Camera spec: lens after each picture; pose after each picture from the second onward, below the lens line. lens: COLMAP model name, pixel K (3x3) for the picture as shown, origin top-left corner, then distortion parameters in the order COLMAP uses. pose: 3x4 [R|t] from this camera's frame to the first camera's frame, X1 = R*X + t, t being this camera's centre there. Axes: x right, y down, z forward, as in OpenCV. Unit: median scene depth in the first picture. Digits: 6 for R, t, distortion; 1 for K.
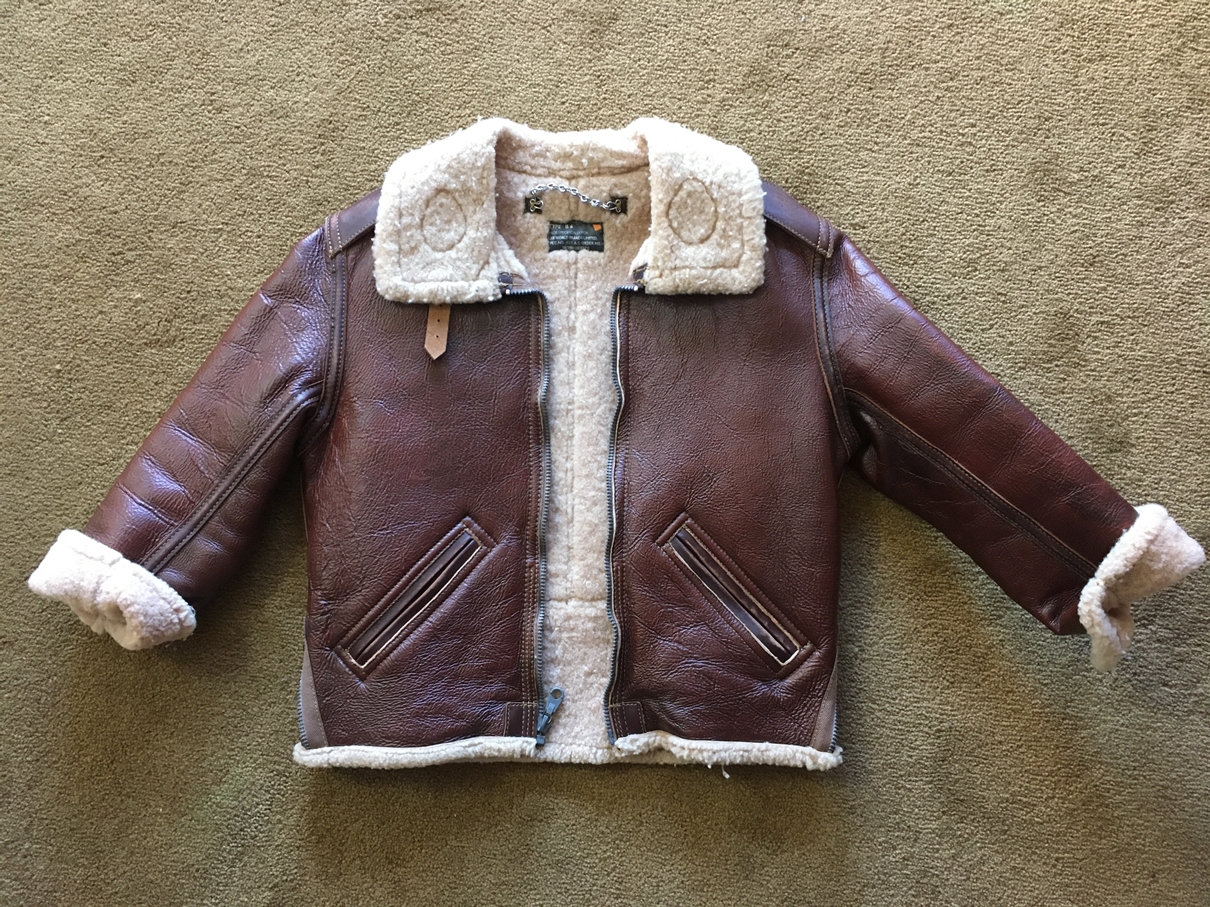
lens RADIAL K [[1051.6, 0, 605.0], [0, 1051.6, 453.5], [0, 0, 1]] dist [0.064571, -0.093457]
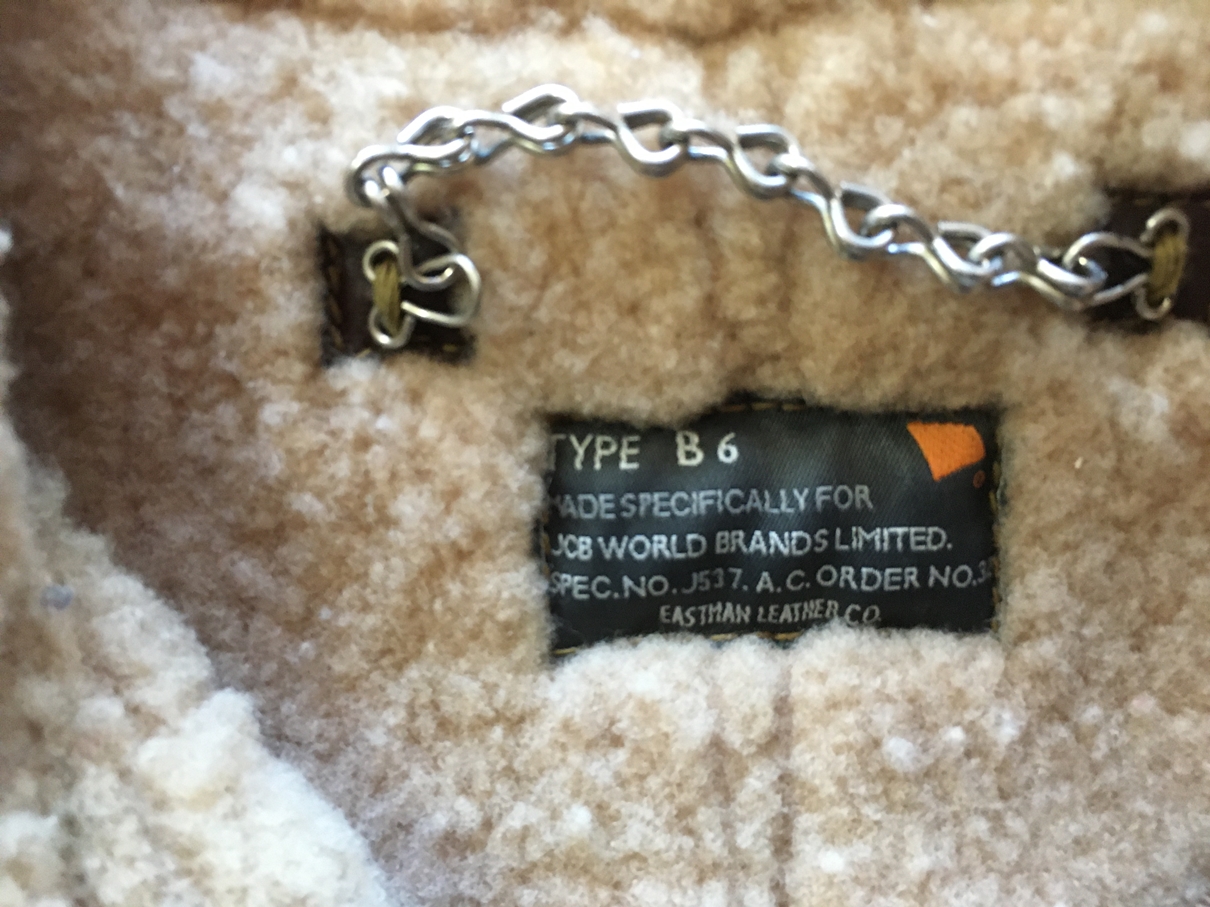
lens RADIAL K [[1051.6, 0, 605.0], [0, 1051.6, 453.5], [0, 0, 1]] dist [0.064571, -0.093457]
pose [[0.997824, -0.060140, 0.027031, -0.049043], [0.058124, 0.995851, 0.070013, -0.224148], [-0.031129, -0.068289, 0.997180, 0.882148]]
